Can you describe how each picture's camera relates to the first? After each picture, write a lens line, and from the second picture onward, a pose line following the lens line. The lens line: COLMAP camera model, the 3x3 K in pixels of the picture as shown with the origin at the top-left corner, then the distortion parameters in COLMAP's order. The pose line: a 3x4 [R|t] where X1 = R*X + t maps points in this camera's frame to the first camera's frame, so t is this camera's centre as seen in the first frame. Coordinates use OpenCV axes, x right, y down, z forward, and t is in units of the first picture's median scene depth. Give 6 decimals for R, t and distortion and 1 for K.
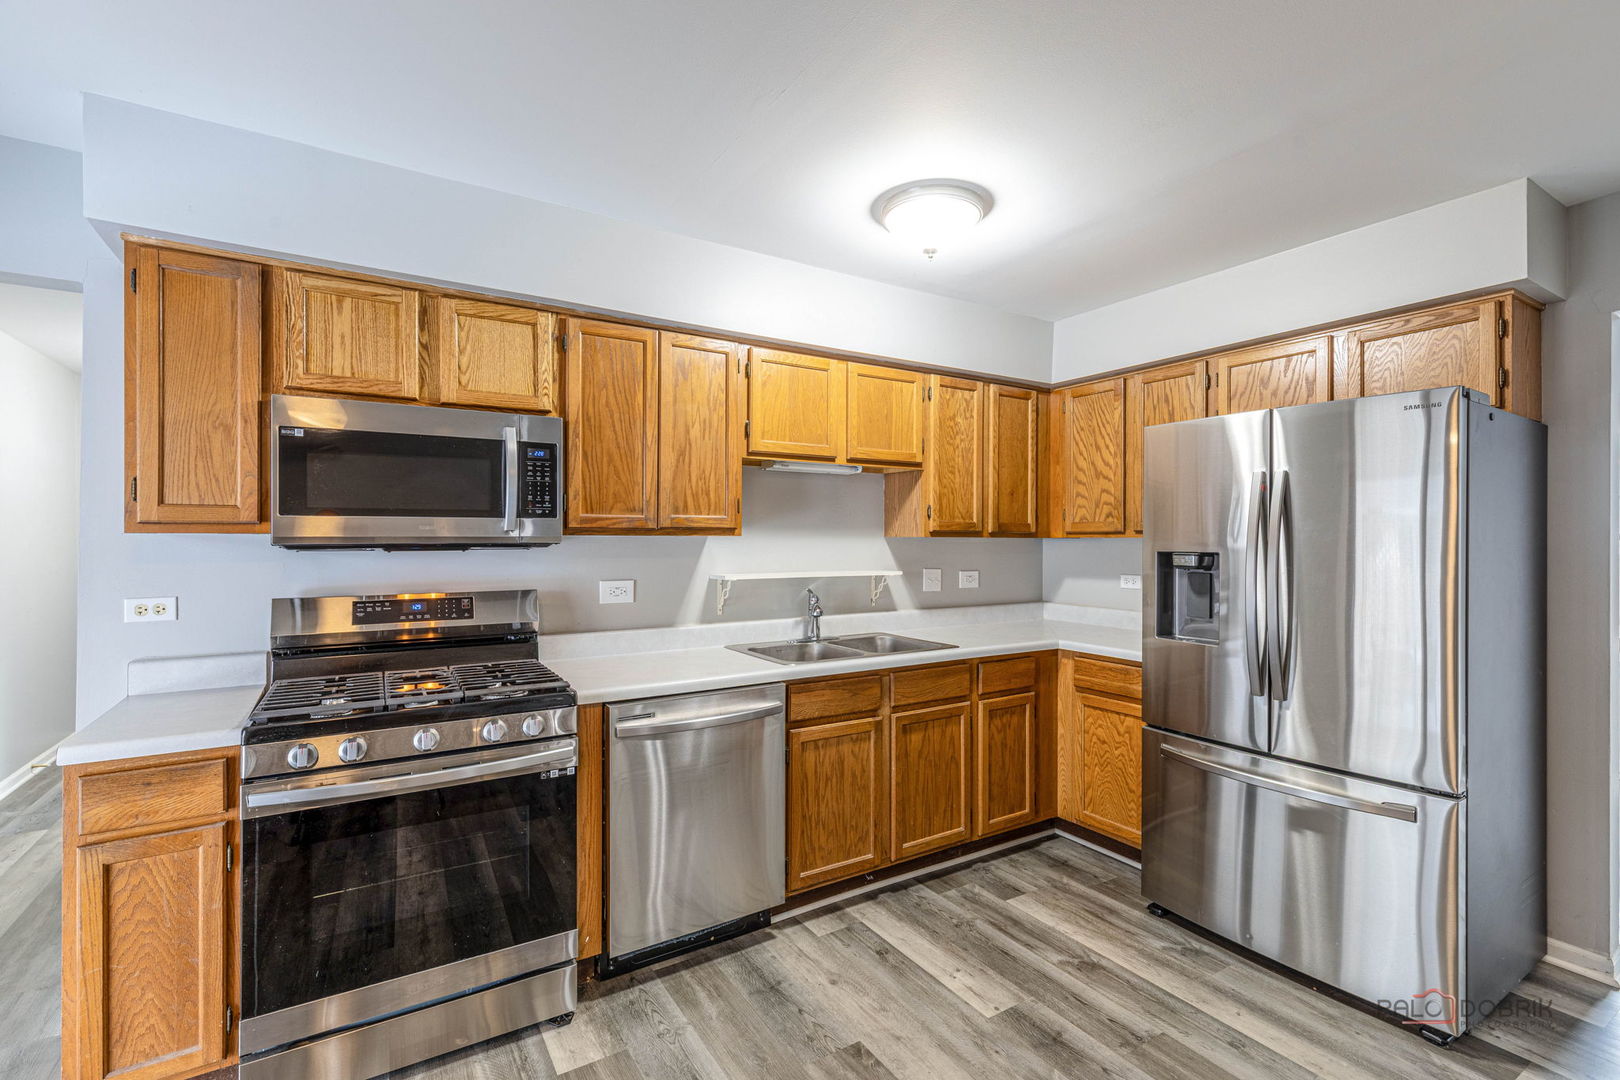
lens RADIAL K [[730.7, 0, 812.6], [0, 730.7, 538.1], [0, 0, 1]] dist [0.009124, -0.000796]
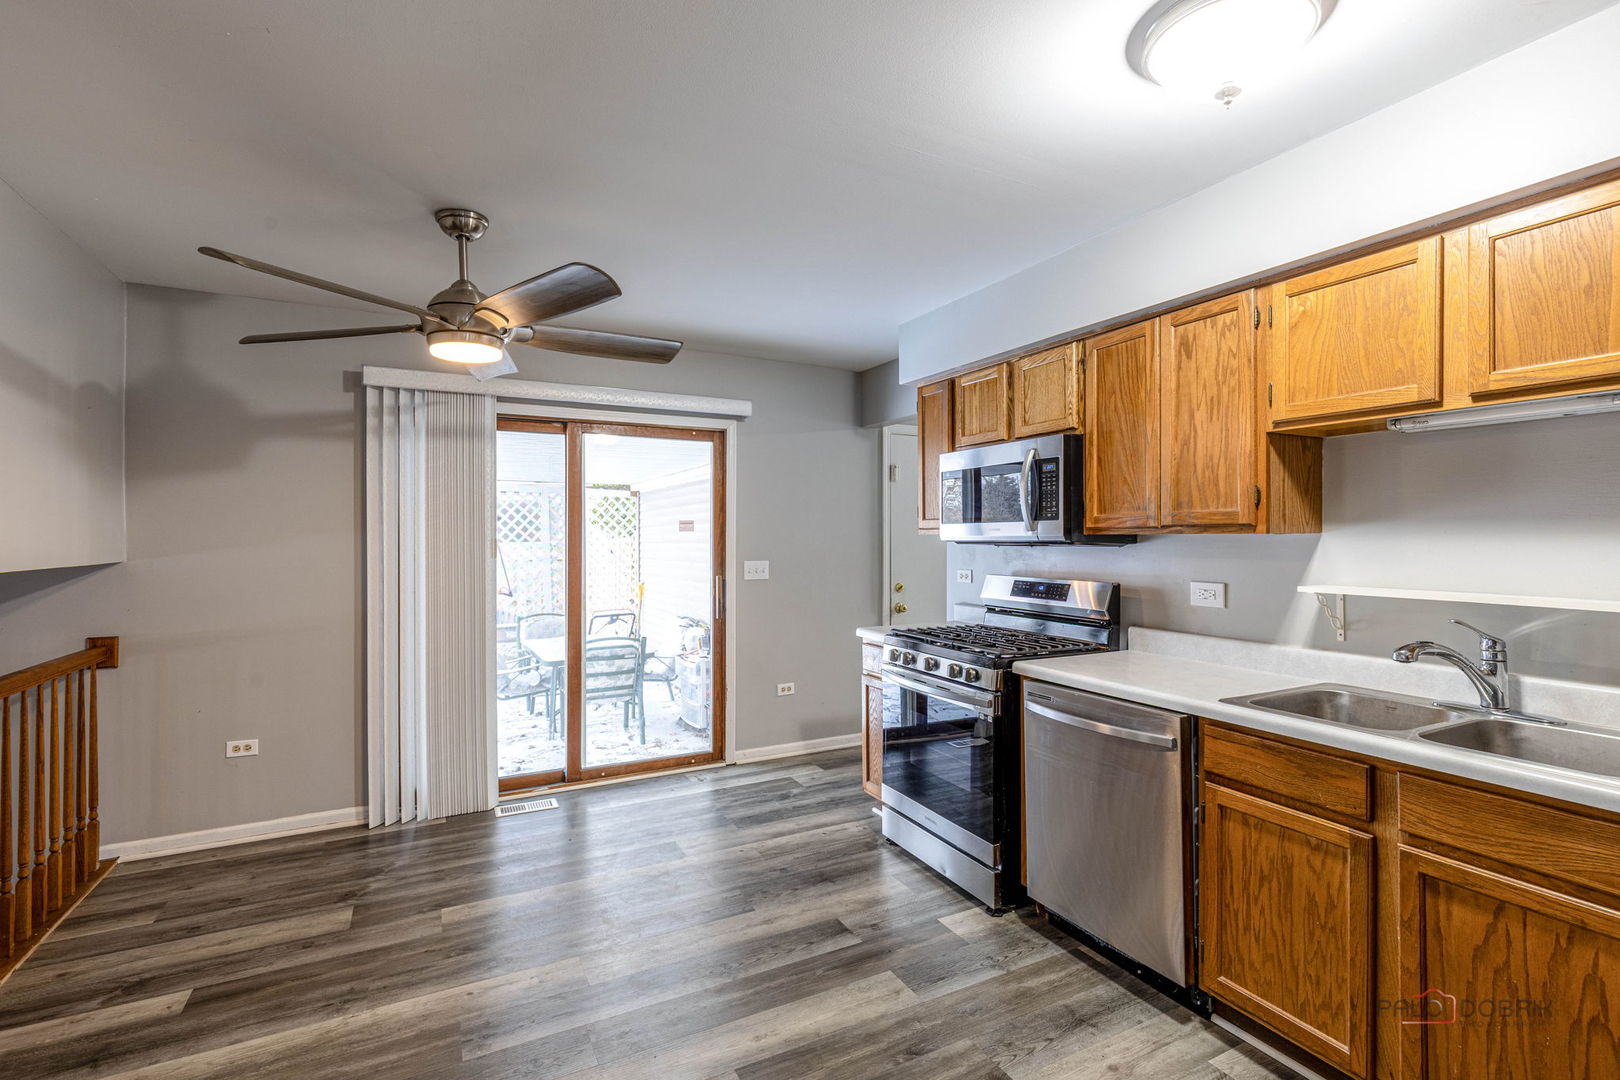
lens RADIAL K [[730.7, 0, 812.6], [0, 730.7, 538.1], [0, 0, 1]] dist [0.009124, -0.000796]
pose [[-0.076626, 0.000774, -0.997060, 0.784806], [0.003254, 0.999995, 0.000526, -0.000072], [0.997055, -0.003204, -0.076628, 0.639966]]
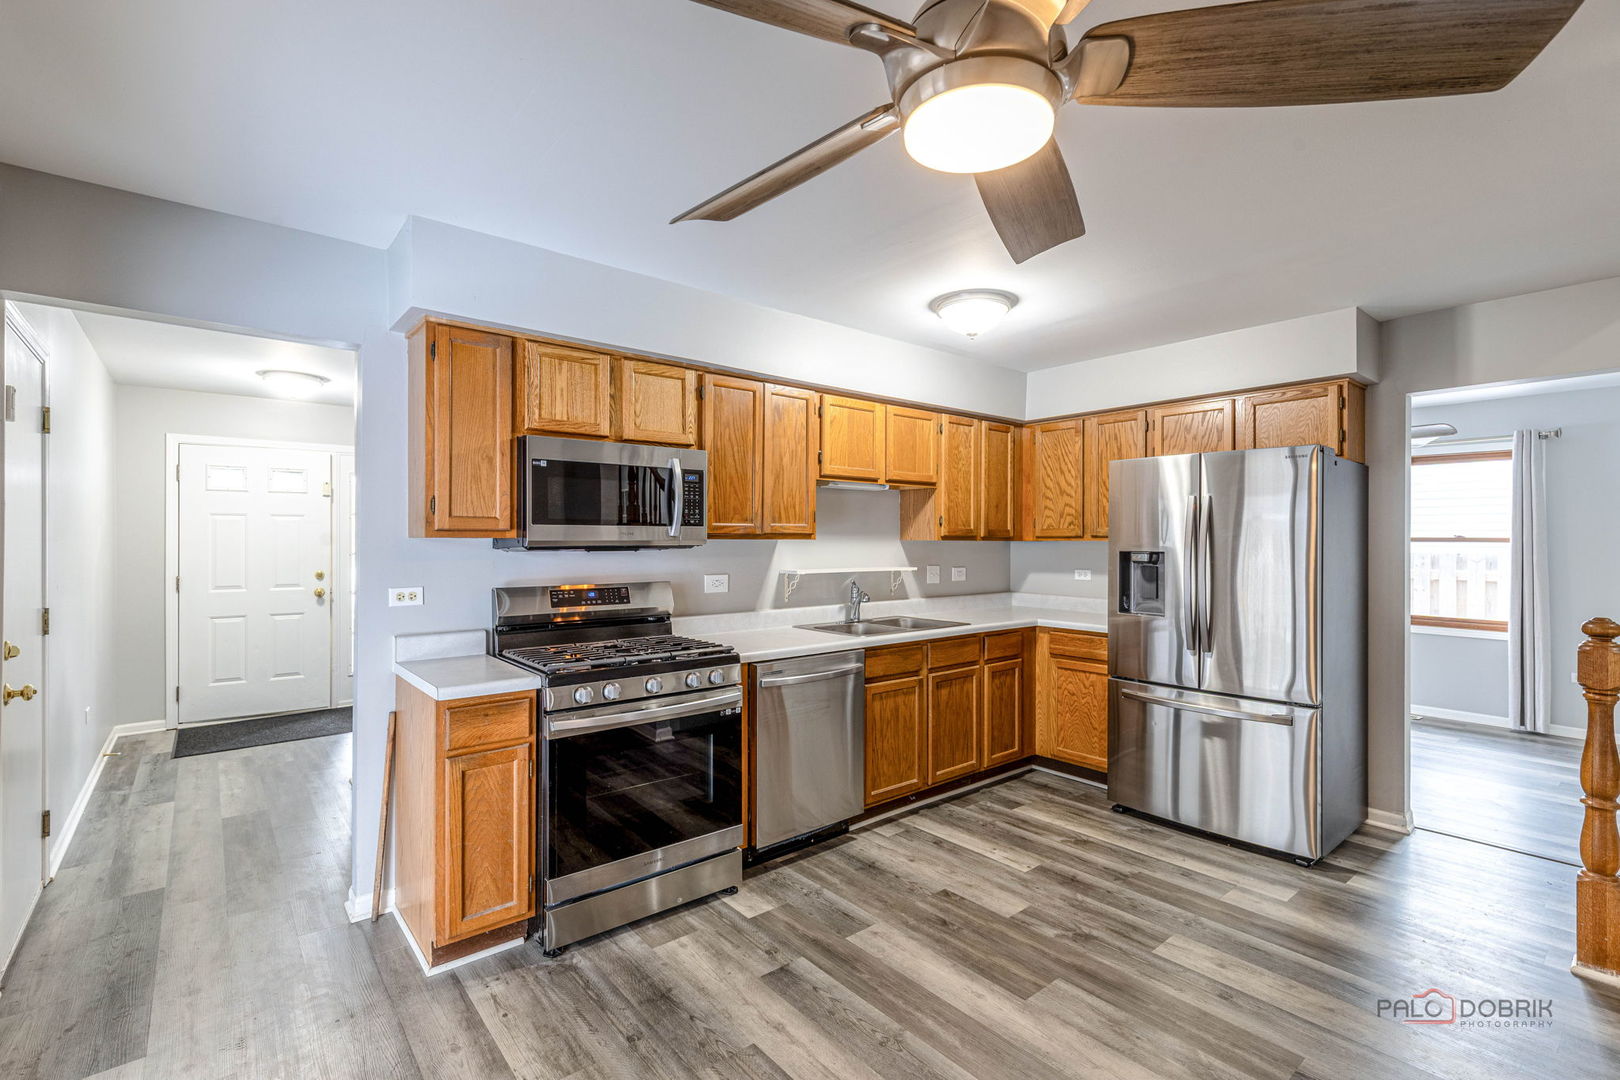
lens RADIAL K [[729.9, 0, 810.0], [0, 729.9, 540.0], [0, 0, 1]] dist [0.009428, -0.000590]
pose [[0.991362, 0.000582, 0.131153, -0.305547], [-0.000565, 1.000000, -0.000162, -0.002243], [-0.131153, 0.000087, 0.991362, -0.311150]]
